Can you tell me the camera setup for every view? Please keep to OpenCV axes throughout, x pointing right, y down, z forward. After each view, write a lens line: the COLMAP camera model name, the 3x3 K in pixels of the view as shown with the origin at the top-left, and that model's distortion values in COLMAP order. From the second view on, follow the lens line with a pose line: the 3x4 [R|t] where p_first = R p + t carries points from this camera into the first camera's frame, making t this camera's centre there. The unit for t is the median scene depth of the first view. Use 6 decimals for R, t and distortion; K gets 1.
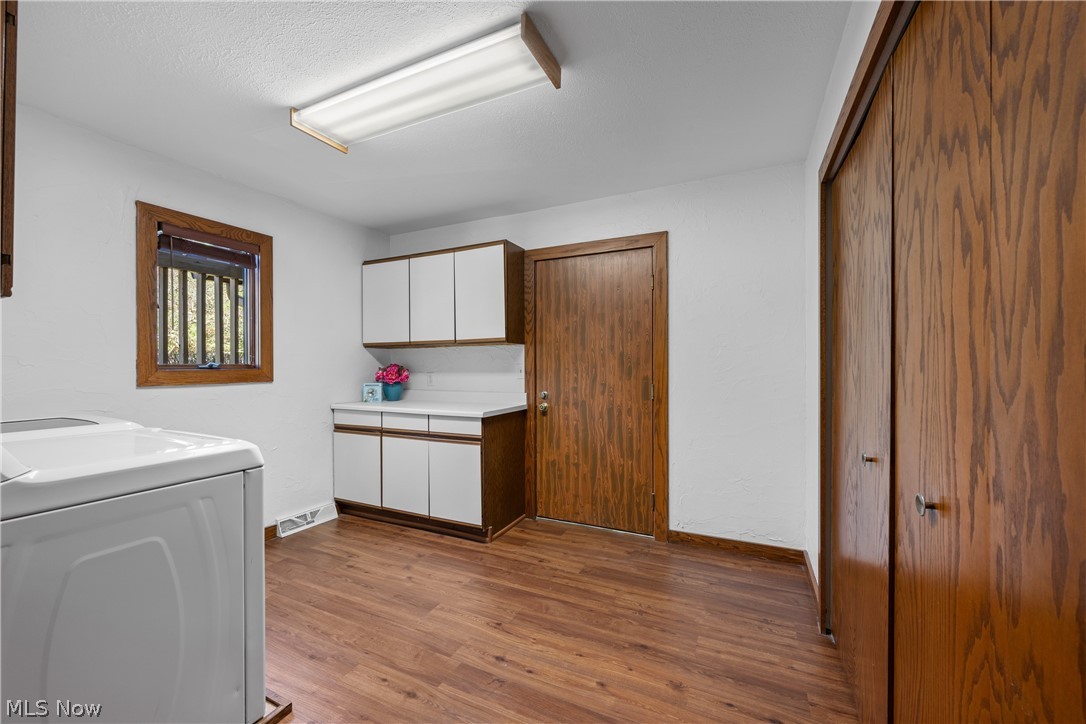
lens RADIAL K [[435.2, 0, 547.3], [0, 435.2, 365.9], [0, 0, 1]] dist [-0.001302, 0.000651]
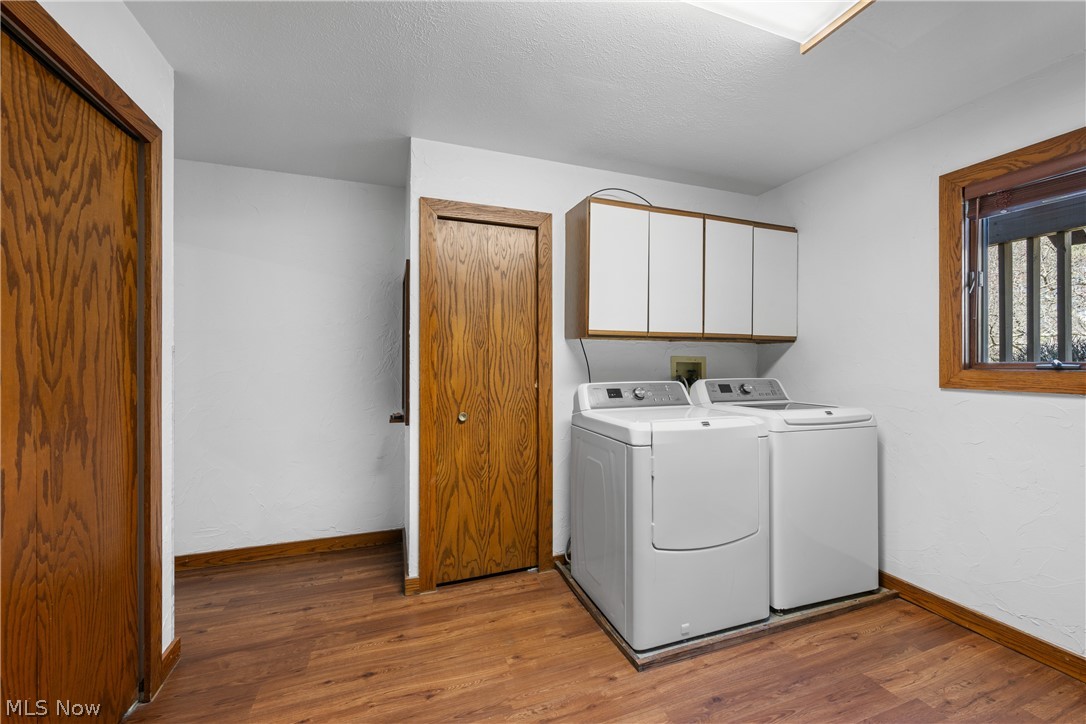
lens RADIAL K [[435.2, 0, 547.3], [0, 435.2, 365.9], [0, 0, 1]] dist [-0.001302, 0.000651]
pose [[-0.712298, 0.006048, -0.701852, 0.774612], [0.001556, 0.999974, 0.007038, -0.011190], [0.701876, 0.003921, -0.712288, 3.401392]]
